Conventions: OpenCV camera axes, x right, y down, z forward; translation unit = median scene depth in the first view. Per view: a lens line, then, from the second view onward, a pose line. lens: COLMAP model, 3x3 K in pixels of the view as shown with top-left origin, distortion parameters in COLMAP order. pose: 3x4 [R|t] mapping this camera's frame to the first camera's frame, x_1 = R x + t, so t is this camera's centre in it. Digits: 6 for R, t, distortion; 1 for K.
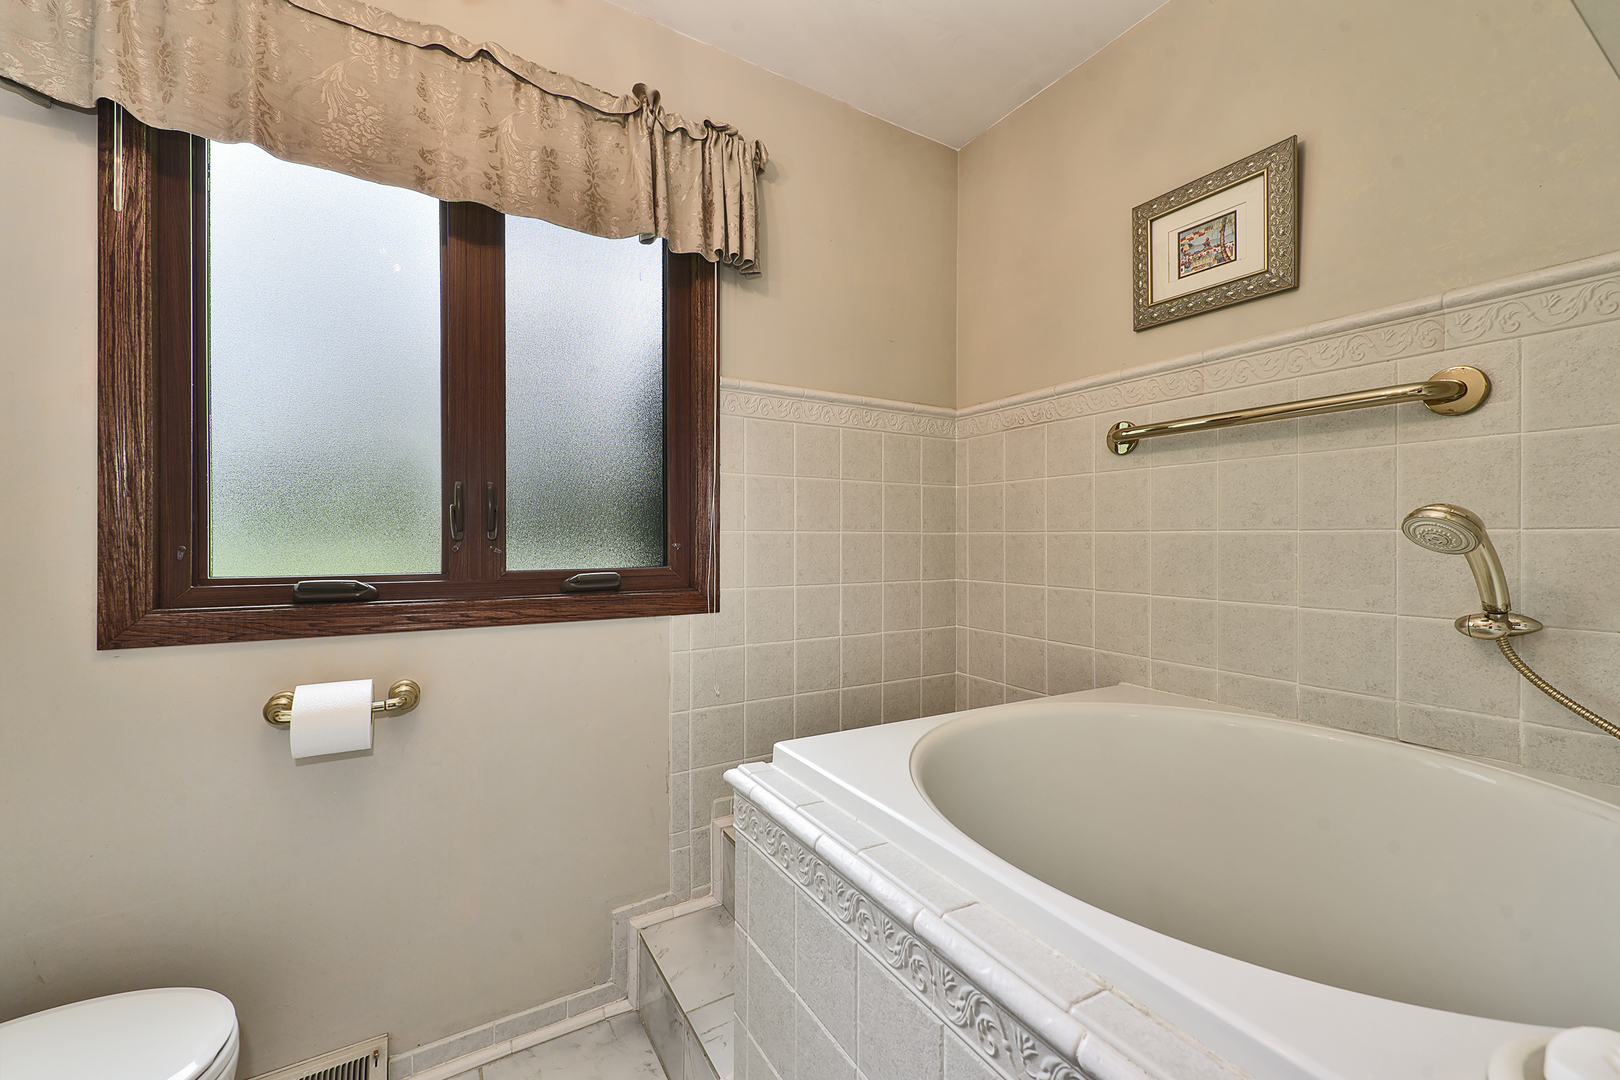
lens RADIAL K [[643.7, 0, 818.6], [0, 643.7, 546.4], [0, 0, 1]] dist [0.000223, -0.000205]
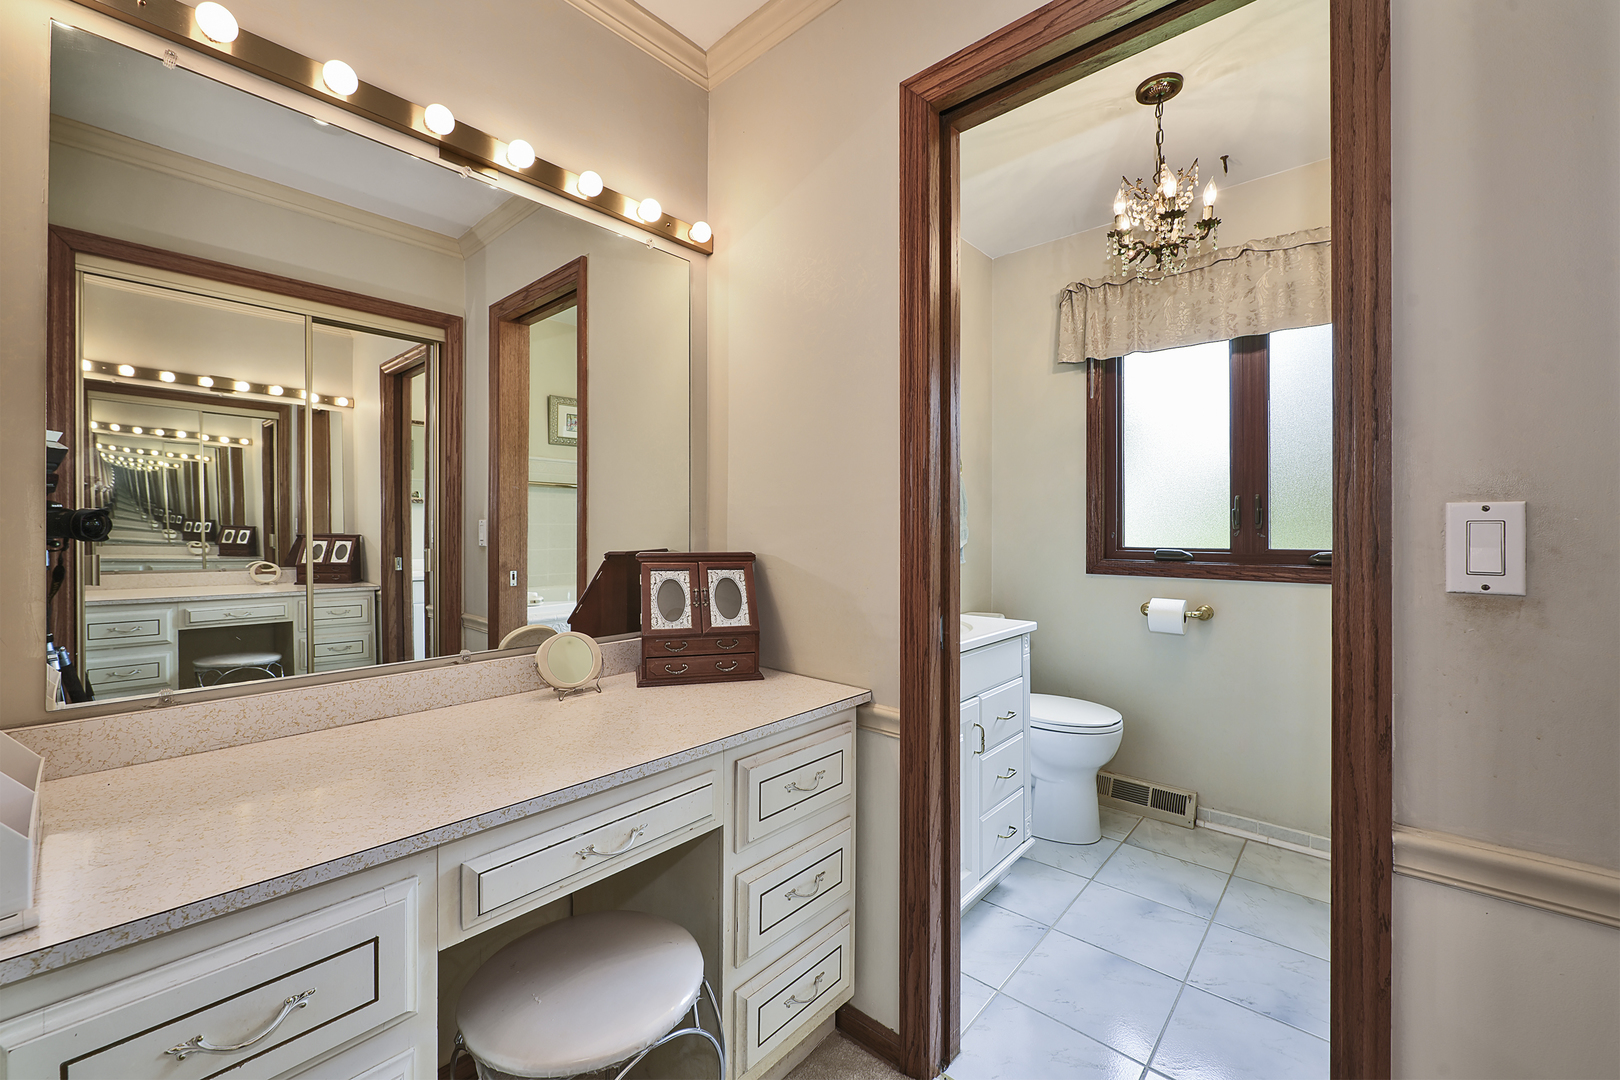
lens RADIAL K [[643.7, 0, 822.9], [0, 643.7, 531.1], [0, 0, 1]] dist [0.000223, -0.000205]
pose [[0.313875, 0.006935, -0.949439, 0.791036], [0.000992, 0.999970, 0.007632, -0.021237], [0.949464, -0.003338, 0.313859, -0.641747]]
